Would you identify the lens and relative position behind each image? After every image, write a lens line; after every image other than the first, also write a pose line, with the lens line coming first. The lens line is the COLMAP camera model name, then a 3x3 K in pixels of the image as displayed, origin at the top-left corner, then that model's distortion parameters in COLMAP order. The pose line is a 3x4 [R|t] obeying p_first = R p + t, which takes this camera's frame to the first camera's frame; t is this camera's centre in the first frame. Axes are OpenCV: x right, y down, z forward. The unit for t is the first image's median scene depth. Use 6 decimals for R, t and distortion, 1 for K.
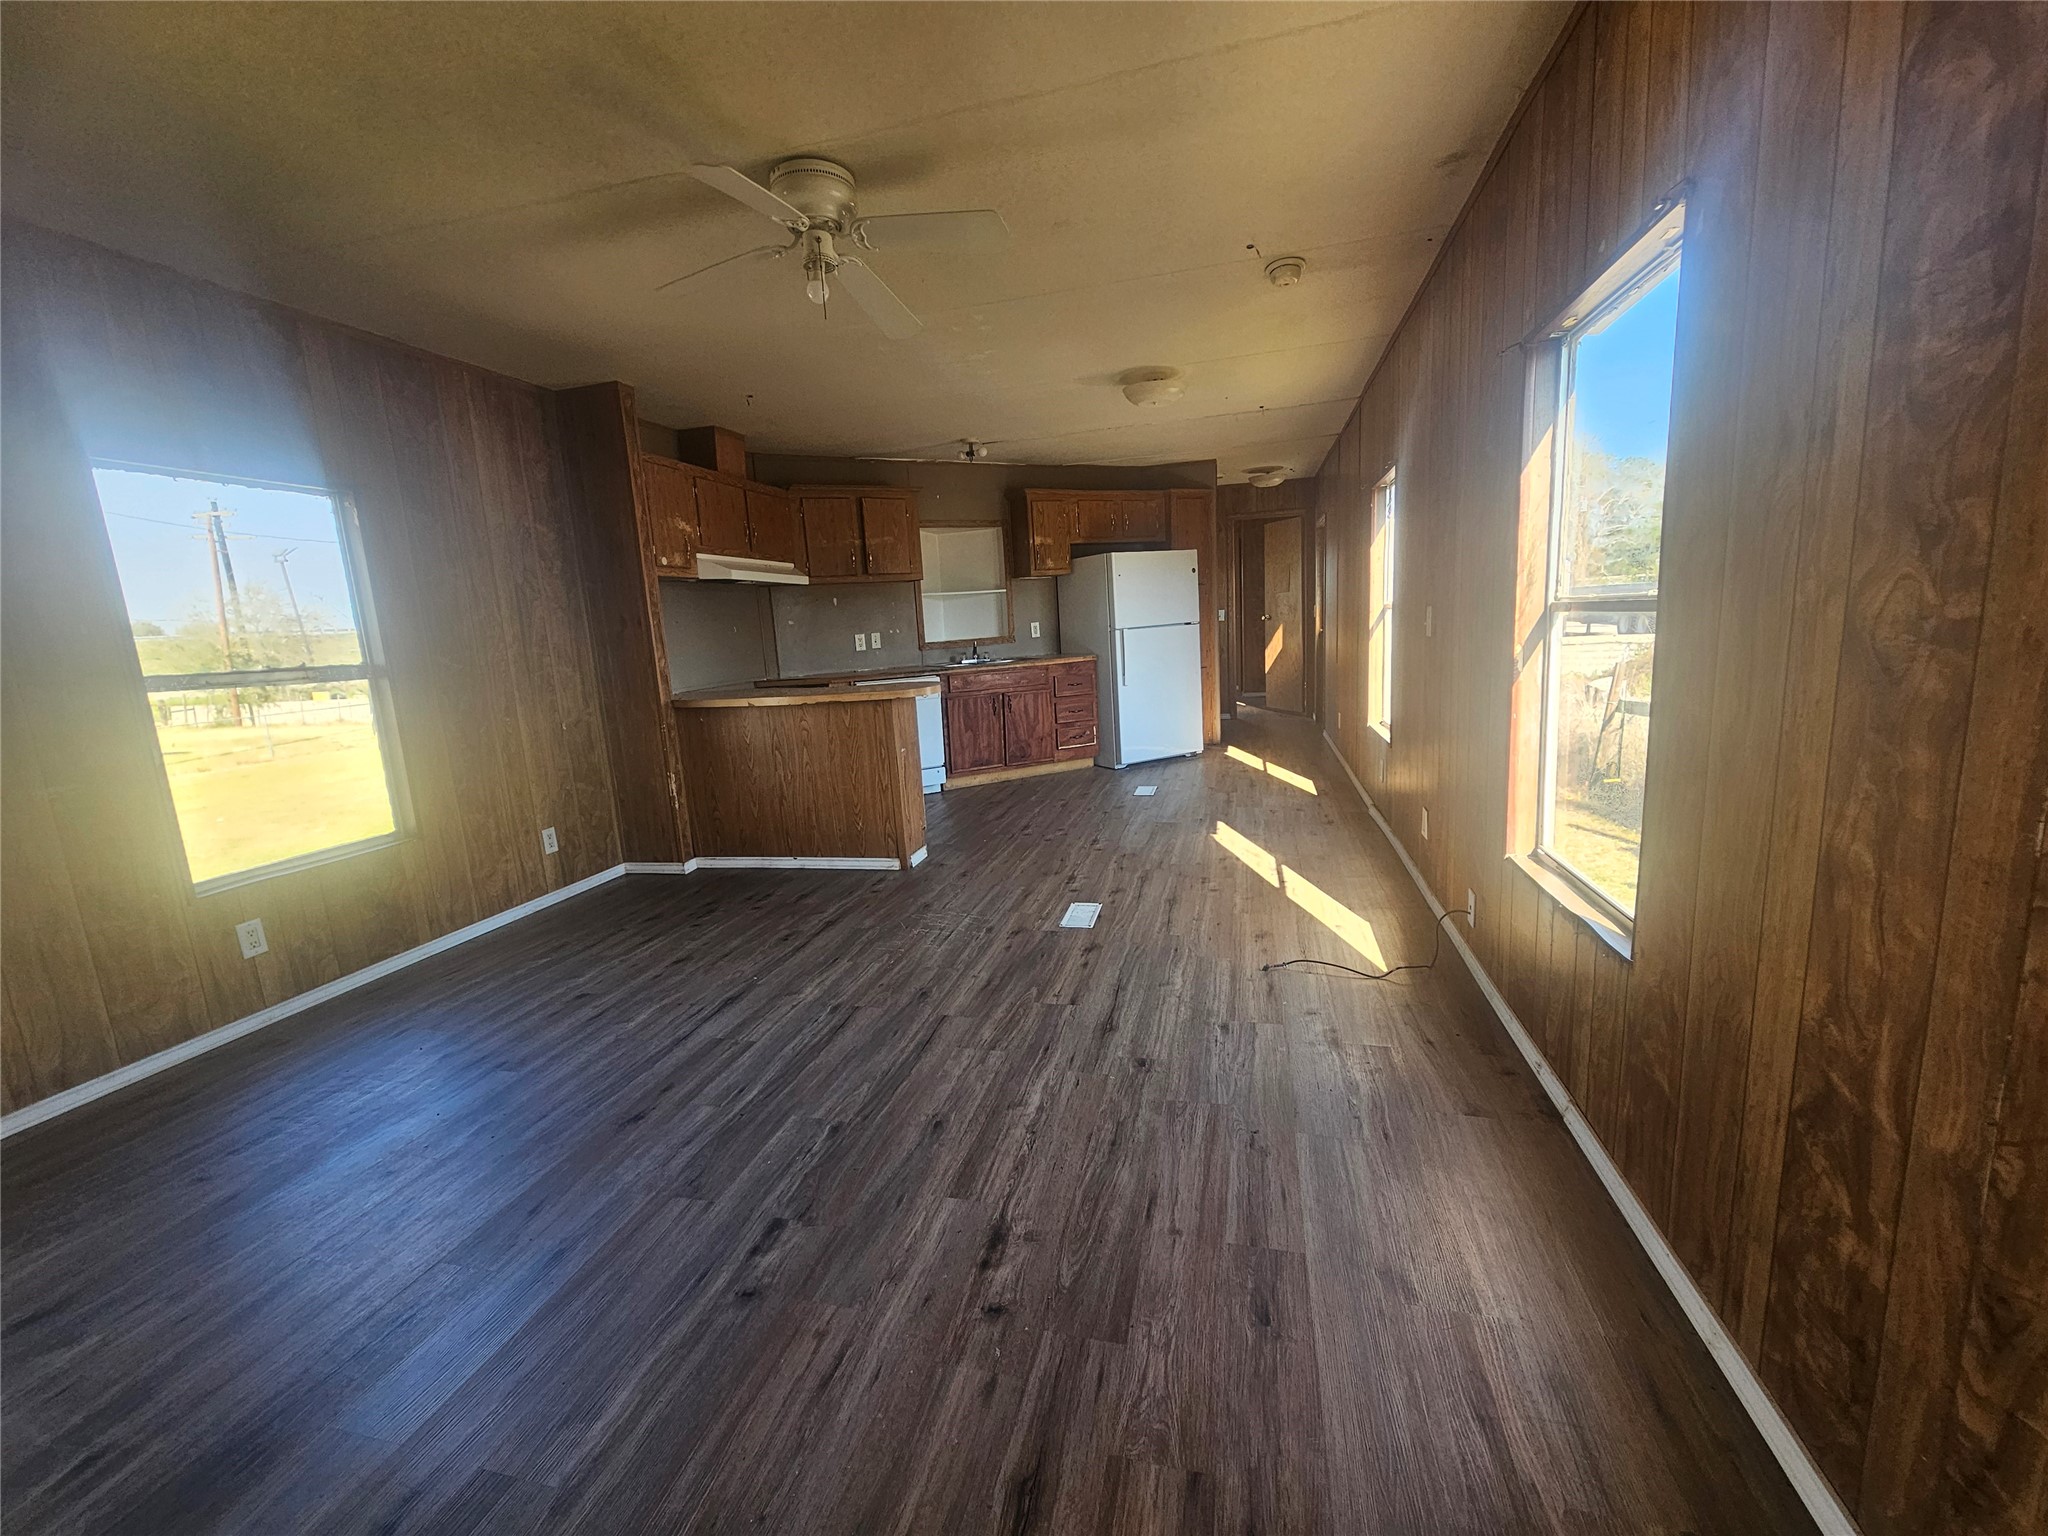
lens RADIAL K [[817.4, 0, 1024.0], [0, 817.4, 768.0], [0, 0, 1]] dist [-0.000982, 0.000131]
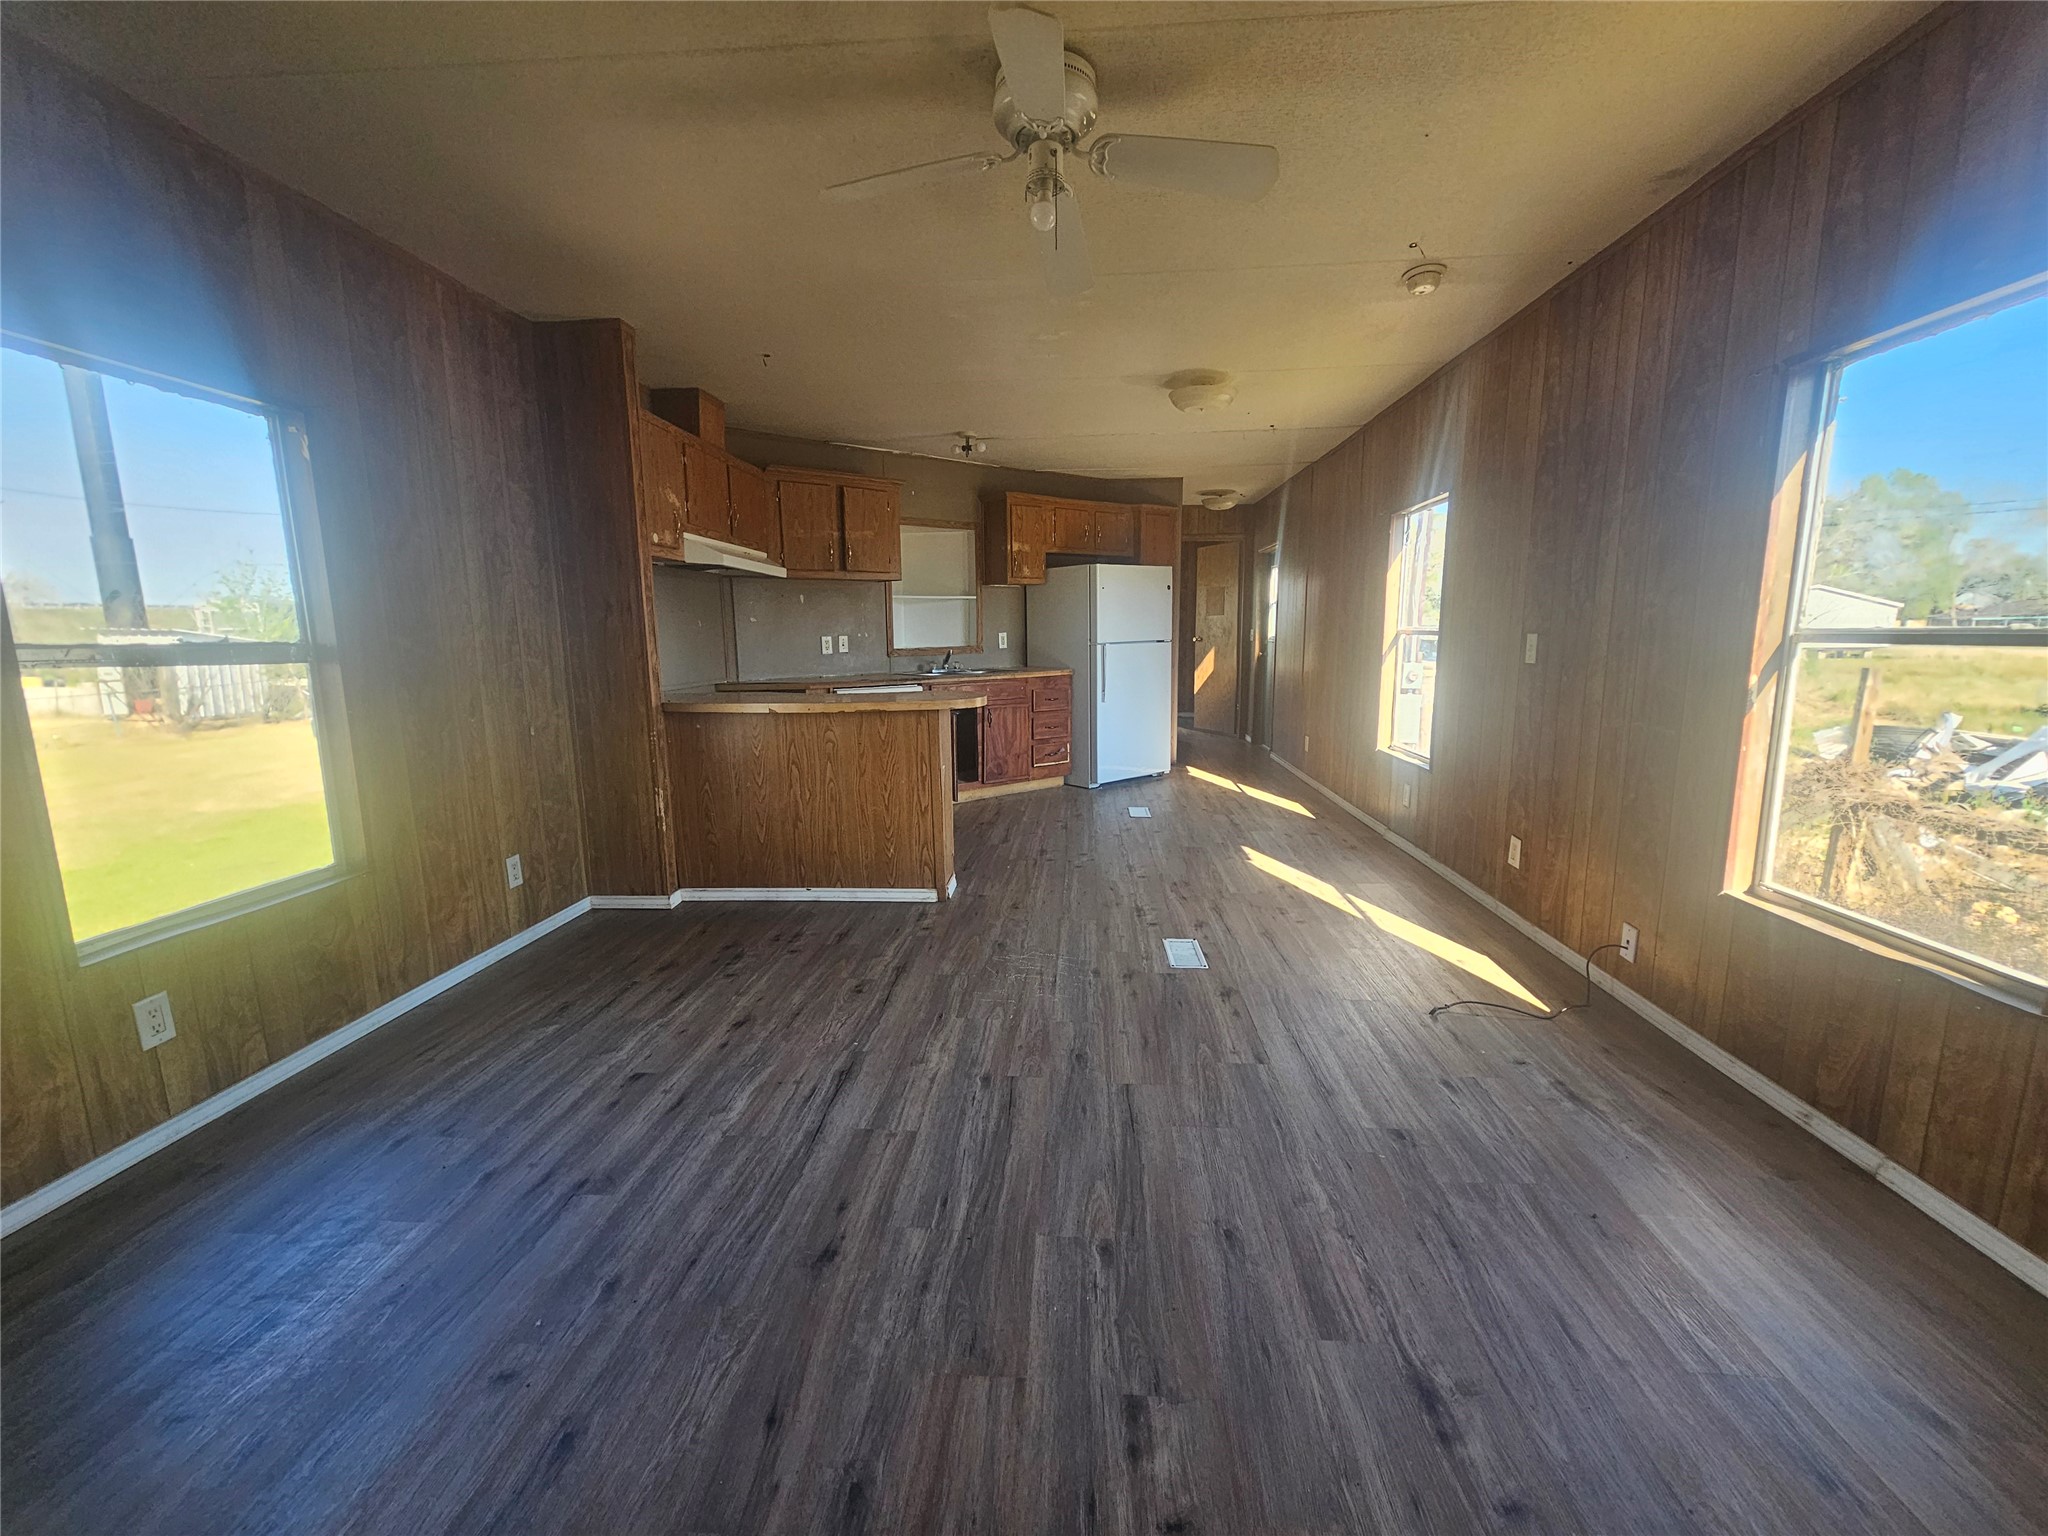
lens RADIAL K [[817.4, 0, 1024.0], [0, 817.4, 768.0], [0, 0, 1]] dist [-0.000982, 0.000131]
pose [[0.983505, 0.018007, 0.179983, -0.231059], [-0.014821, 0.999709, -0.019035, -0.005476], [-0.180273, 0.016053, 0.983486, 0.113085]]
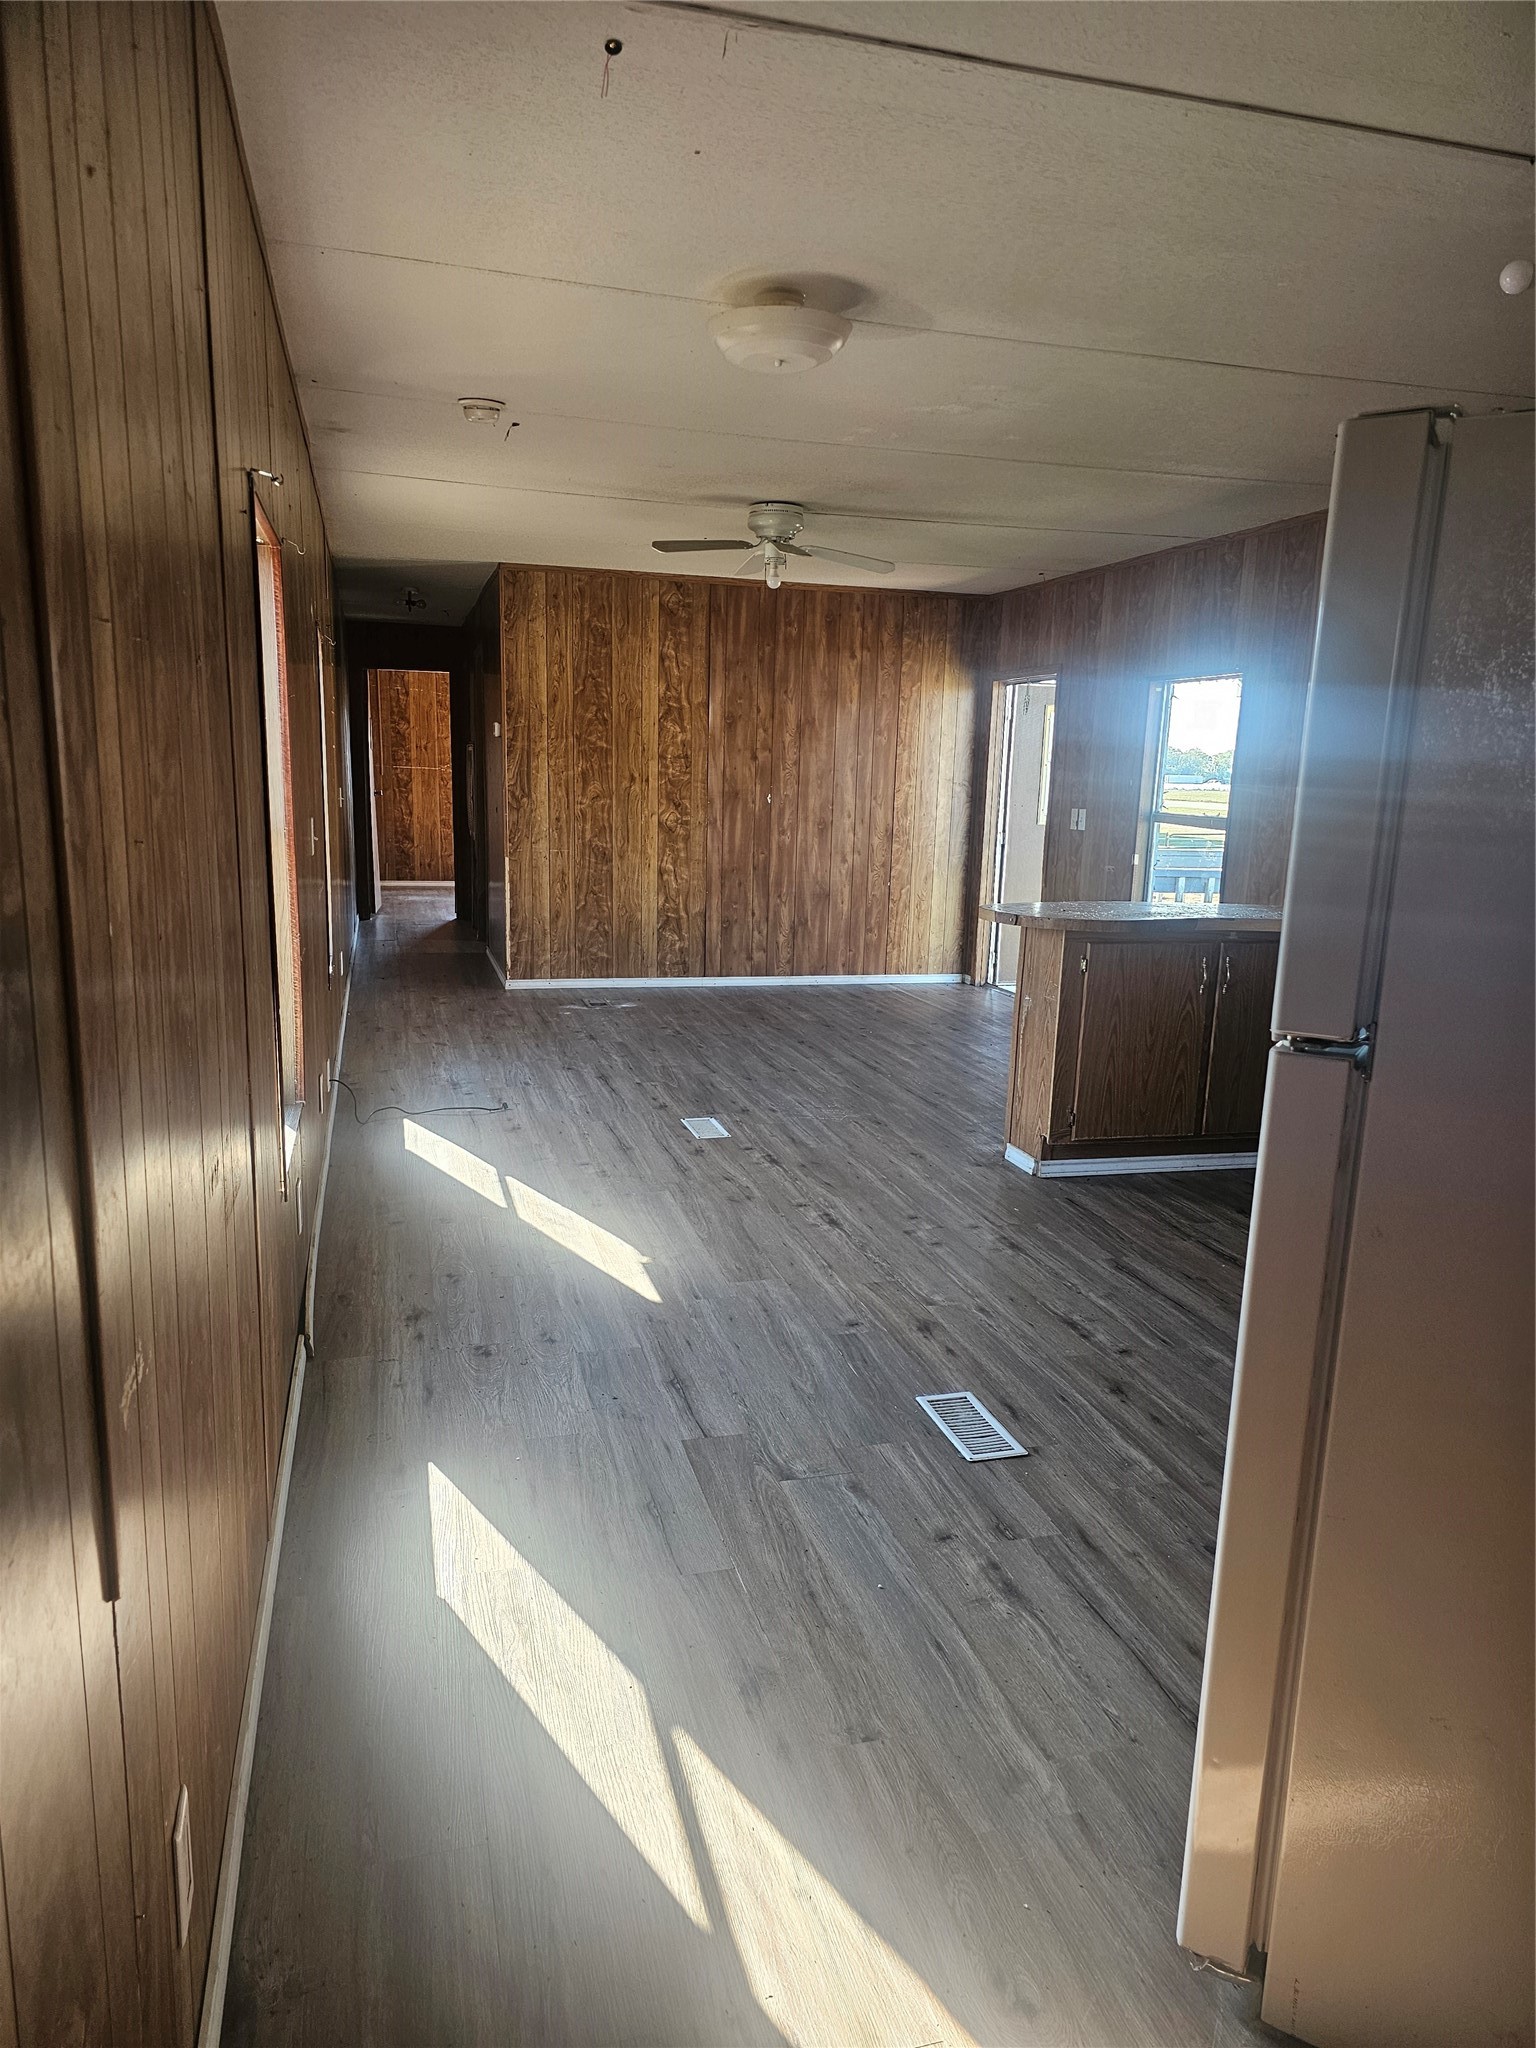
lens RADIAL K [[1415.9, 0, 768.0], [0, 1415.9, 1024.0], [0, 0, 1]] dist [0.086753, 0.000055]
pose [[-0.865992, 0.119961, -0.485456, 0.662287], [-0.067842, 0.933639, 0.351733, -0.429902], [0.495434, 0.337532, -0.800385, 1.944037]]
